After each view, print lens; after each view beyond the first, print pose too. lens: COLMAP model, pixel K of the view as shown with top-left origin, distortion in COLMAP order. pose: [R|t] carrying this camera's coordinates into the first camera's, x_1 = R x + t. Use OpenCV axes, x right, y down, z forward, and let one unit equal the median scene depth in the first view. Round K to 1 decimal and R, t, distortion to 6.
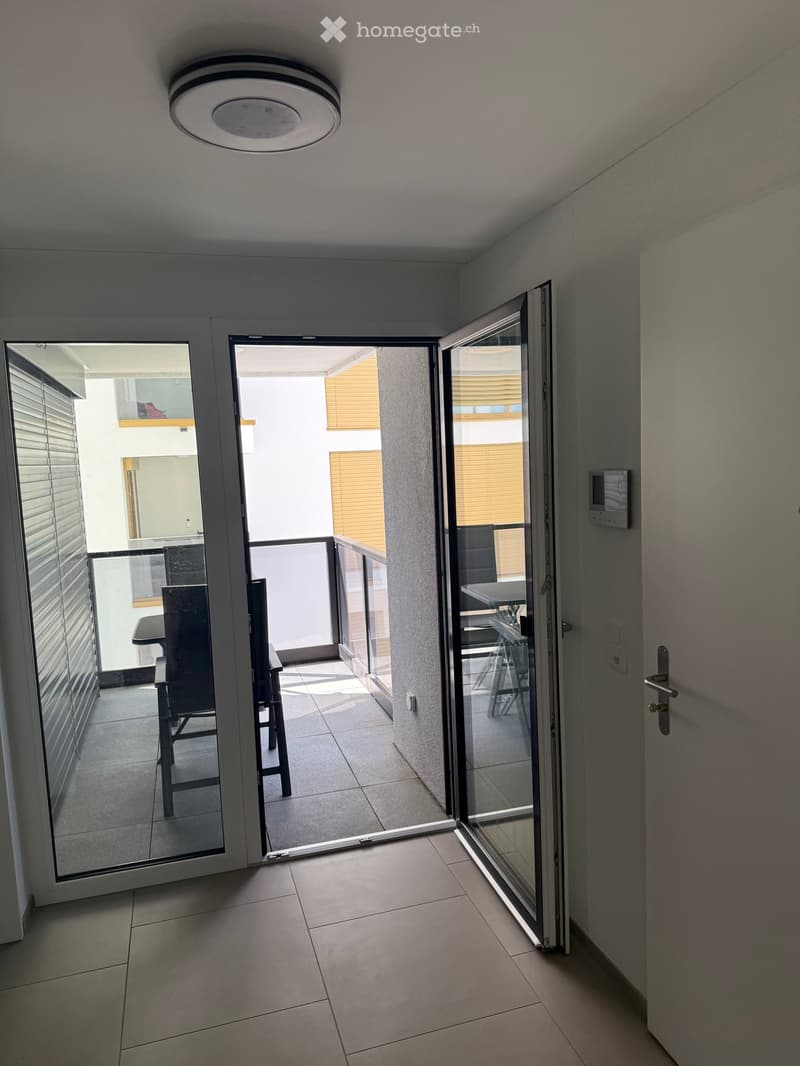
lens RADIAL K [[752.8, 0, 393.6], [0, 752.8, 528.6], [0, 0, 1]] dist [0.093159, -0.121478]
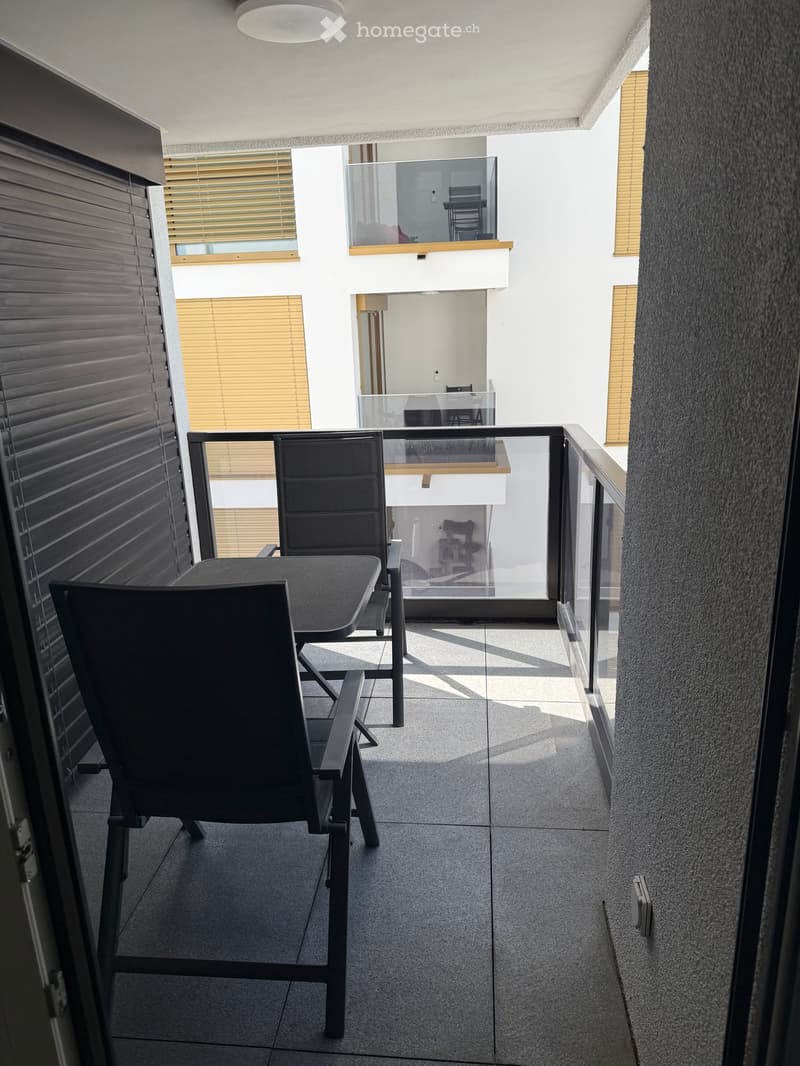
lens RADIAL K [[752.8, 0, 393.6], [0, 752.8, 528.6], [0, 0, 1]] dist [0.093159, -0.121478]
pose [[0.929246, 0.113731, -0.351522, 0.014681], [-0.041604, 0.977601, 0.206311, -0.031322], [0.367112, -0.177089, 0.913164, 0.423879]]
